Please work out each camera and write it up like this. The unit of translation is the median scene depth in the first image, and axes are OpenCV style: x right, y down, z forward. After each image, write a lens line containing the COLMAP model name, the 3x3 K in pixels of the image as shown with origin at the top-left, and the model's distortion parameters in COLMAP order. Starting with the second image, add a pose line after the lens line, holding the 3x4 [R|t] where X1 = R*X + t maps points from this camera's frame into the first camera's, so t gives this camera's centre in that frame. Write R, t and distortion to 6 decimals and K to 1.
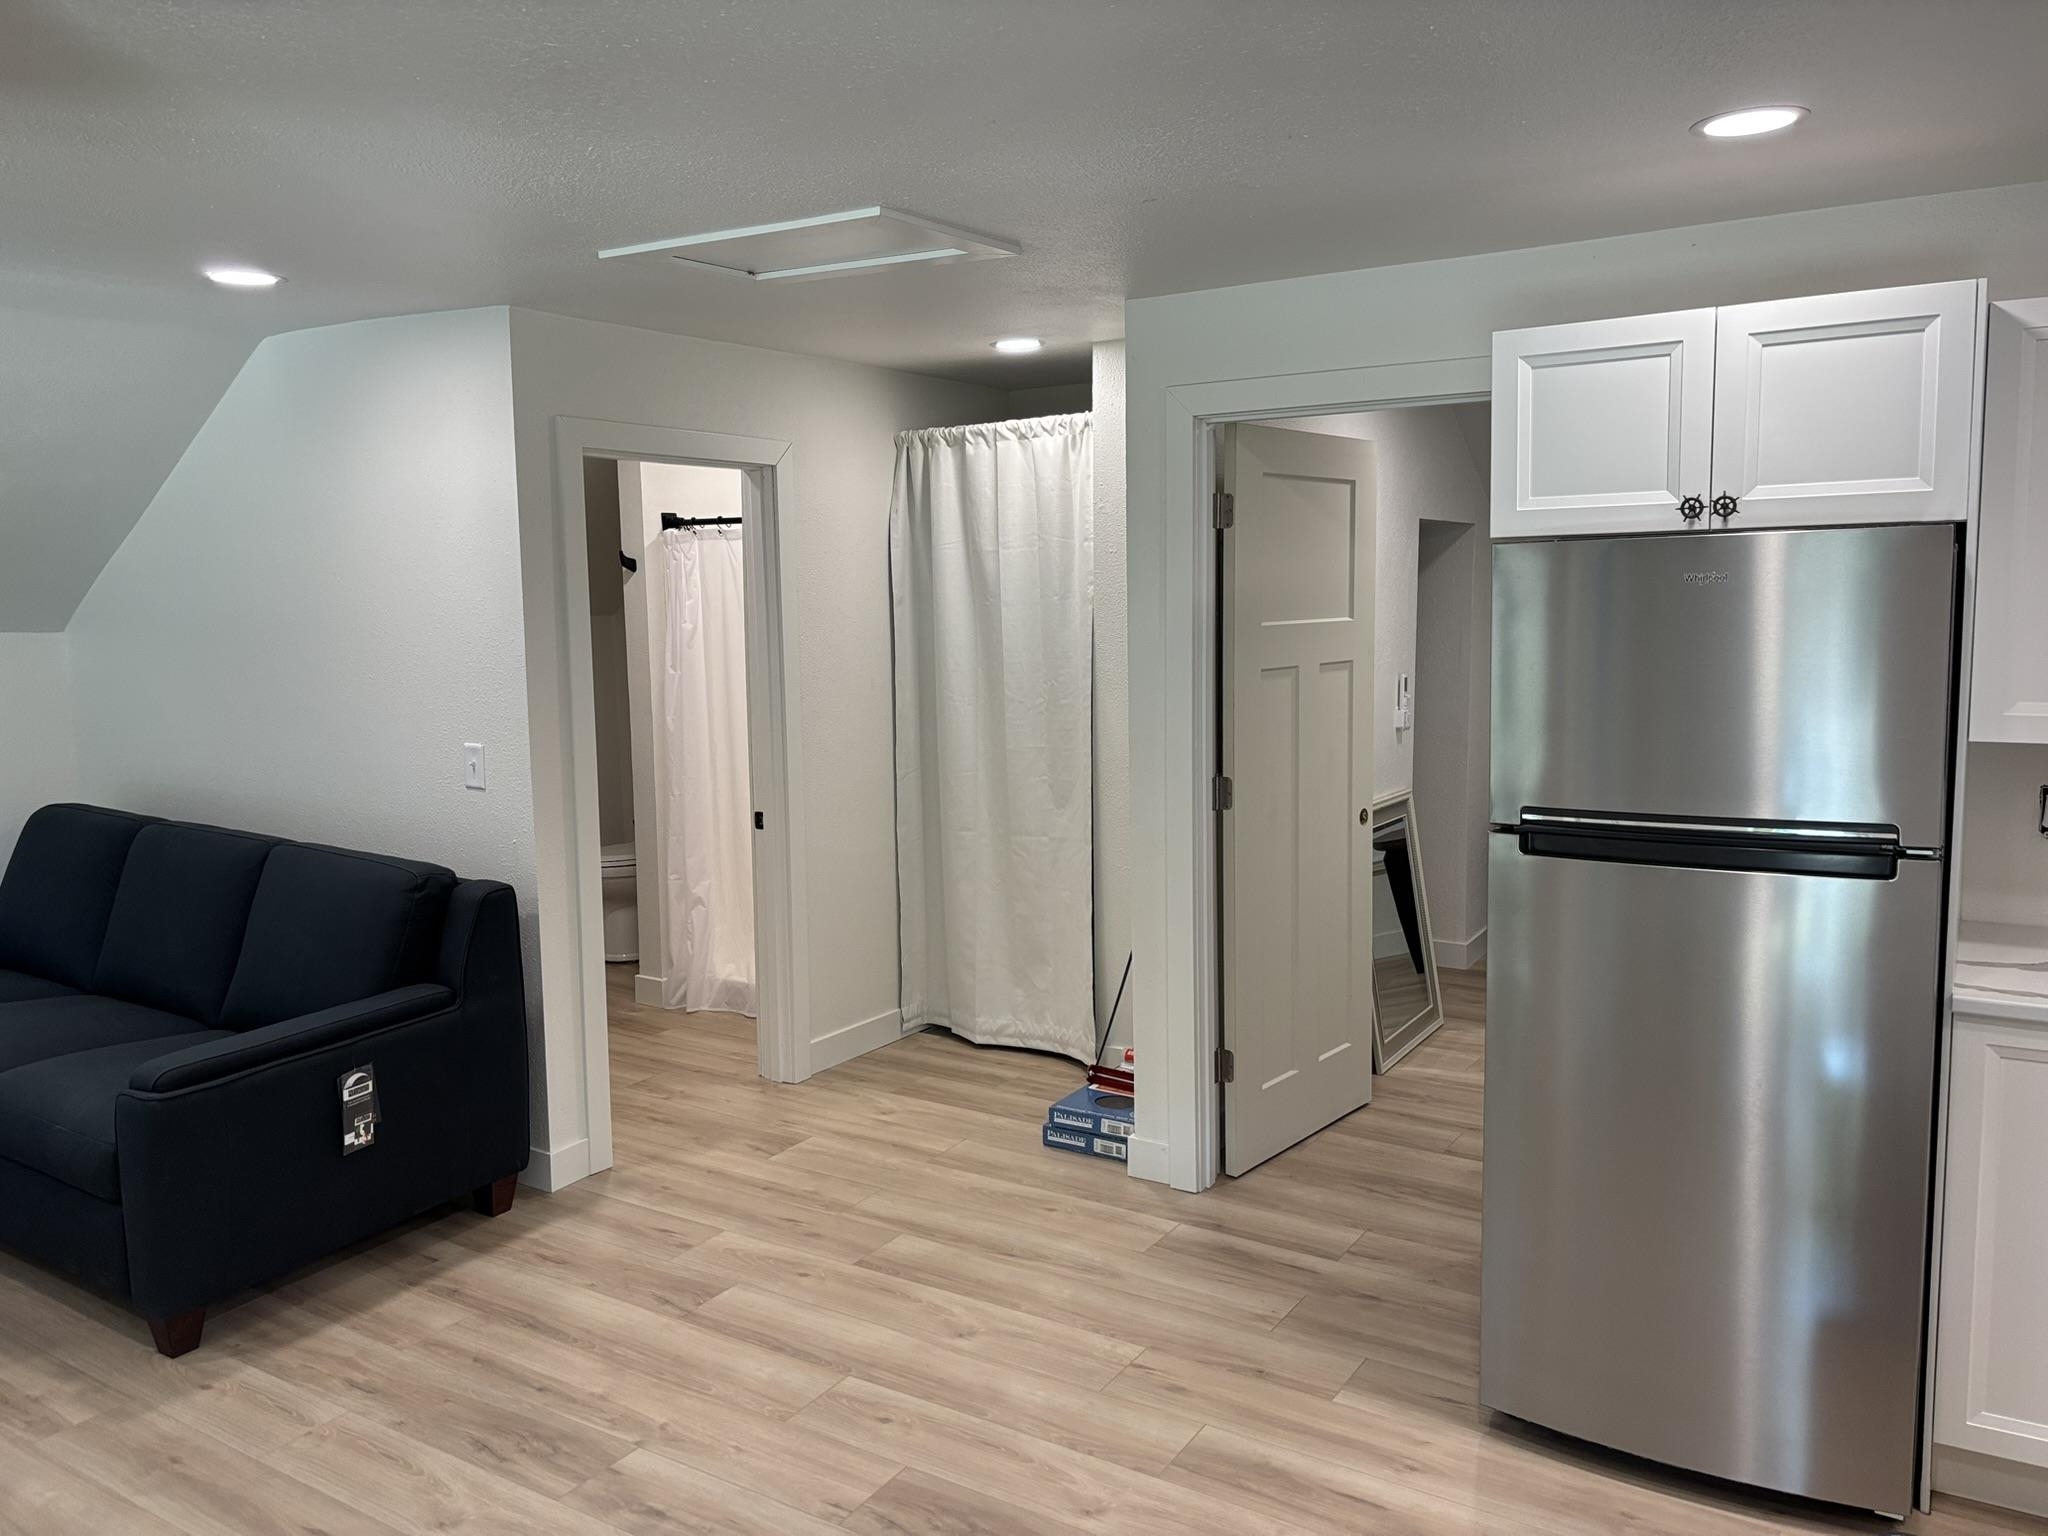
lens RADIAL K [[1553.8, 0, 1024.3], [0, 1553.8, 746.7], [0, 0, 1]] dist [0.050715, -0.047798]
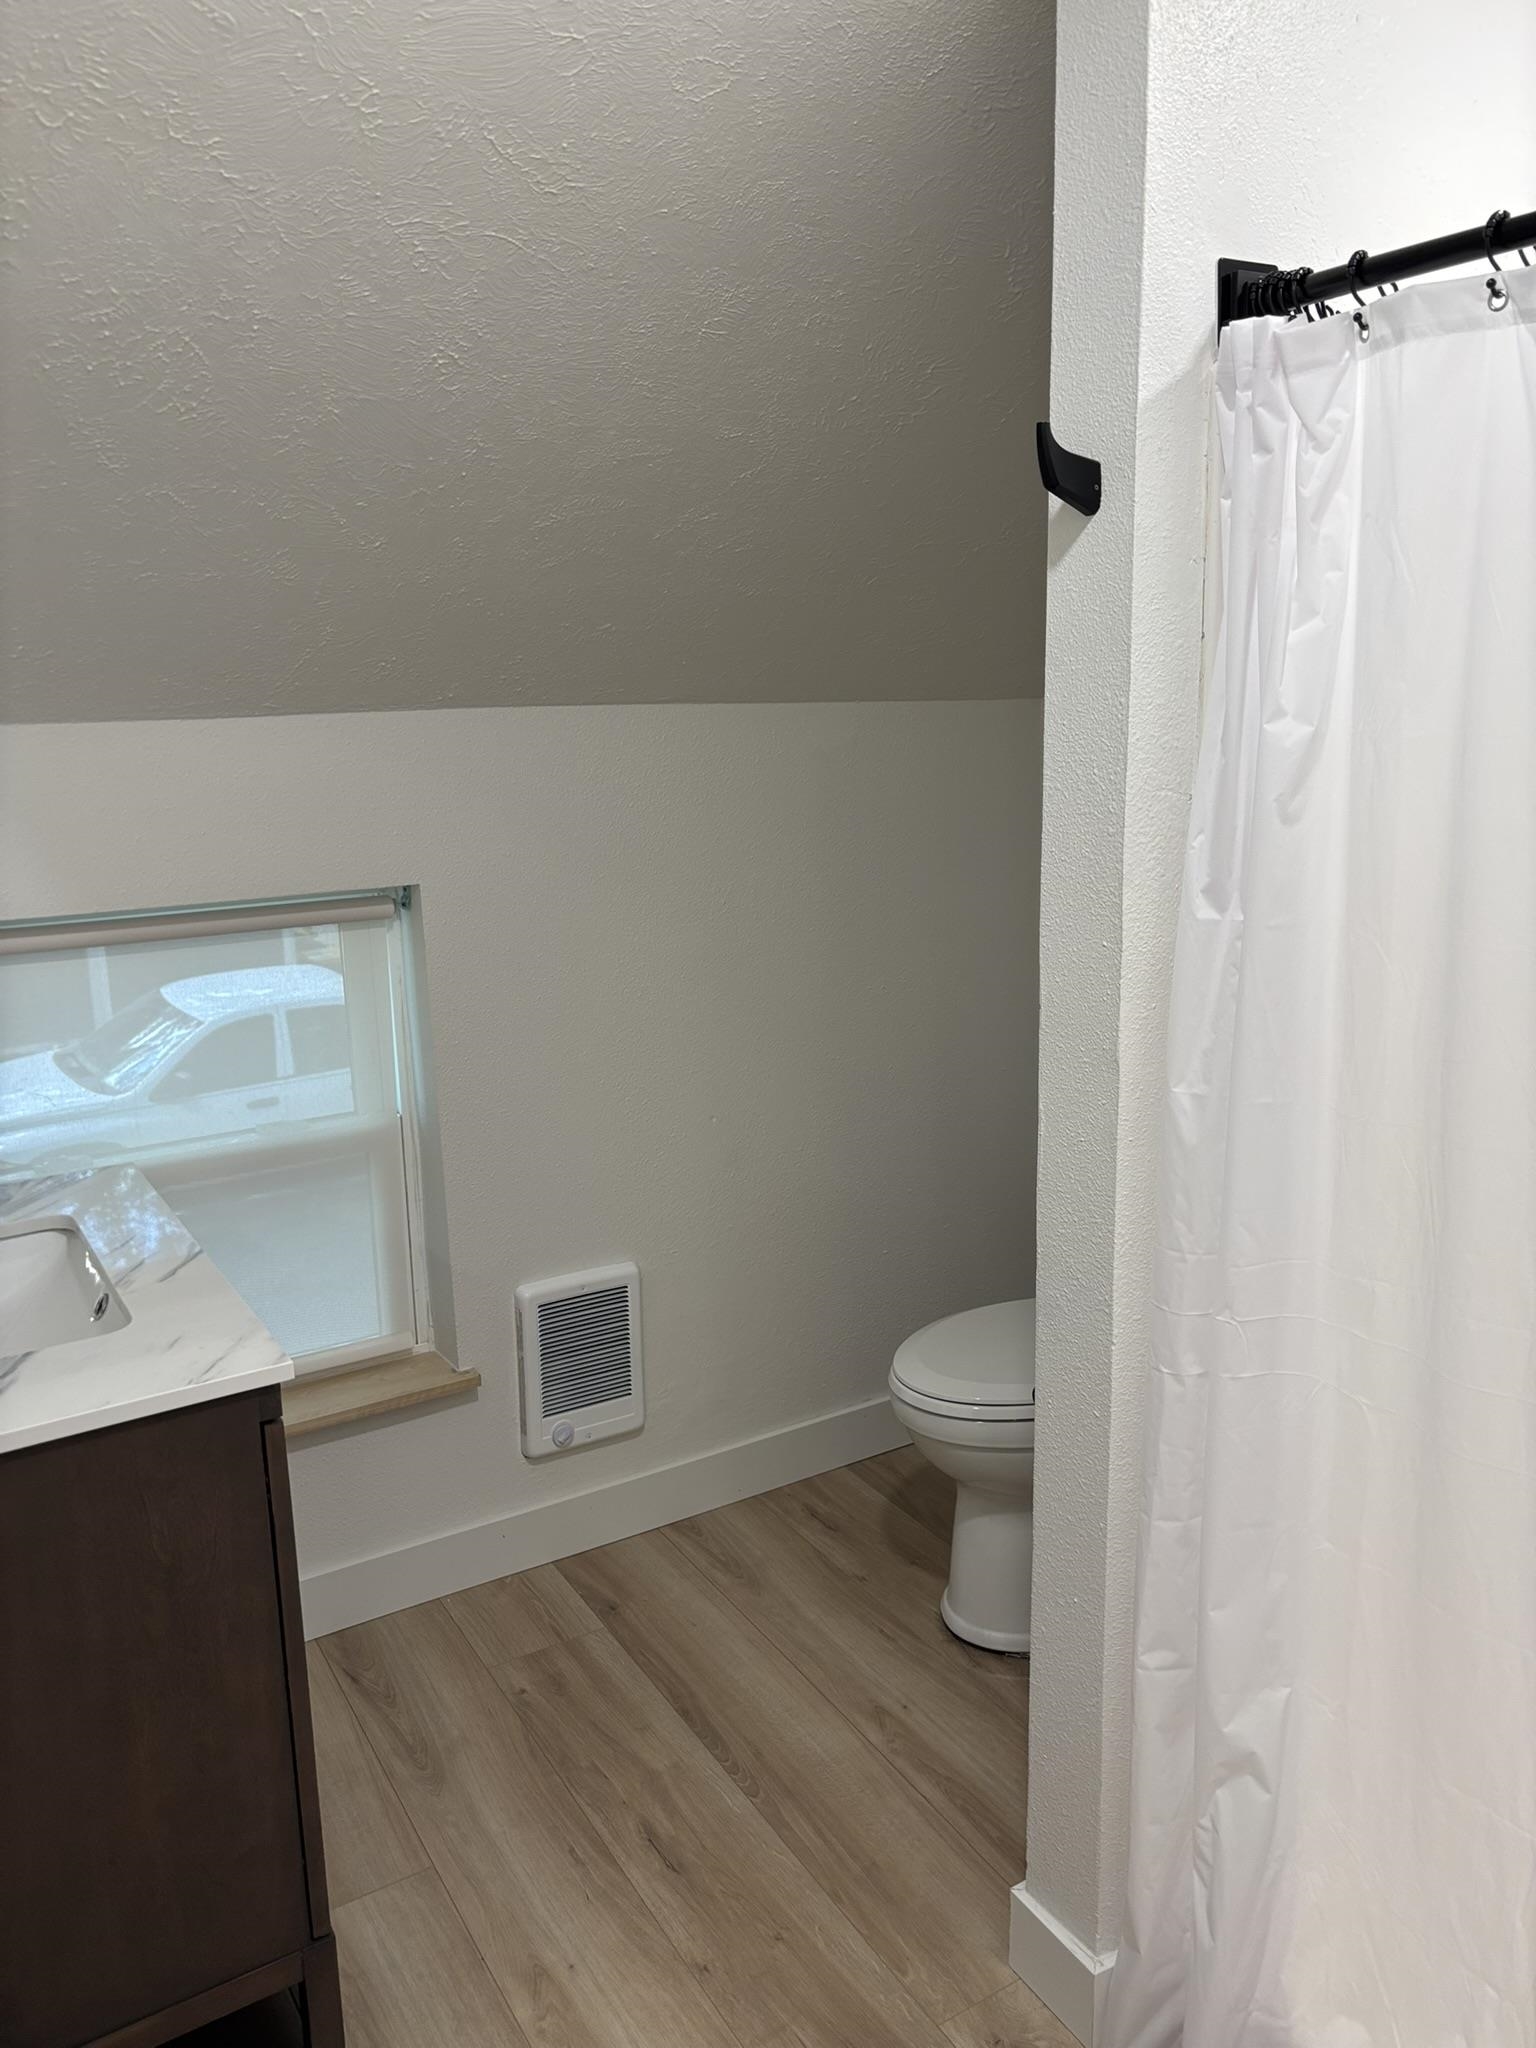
lens RADIAL K [[1553.8, 0, 768.0], [0, 1553.8, 1024.0], [0, 0, 1]] dist [0.050715, -0.047798]
pose [[0.887429, 0.096386, -0.450754, -0.198589], [-0.038928, 0.990071, 0.135072, -0.070740], [0.459297, -0.102320, 0.882370, 0.848539]]
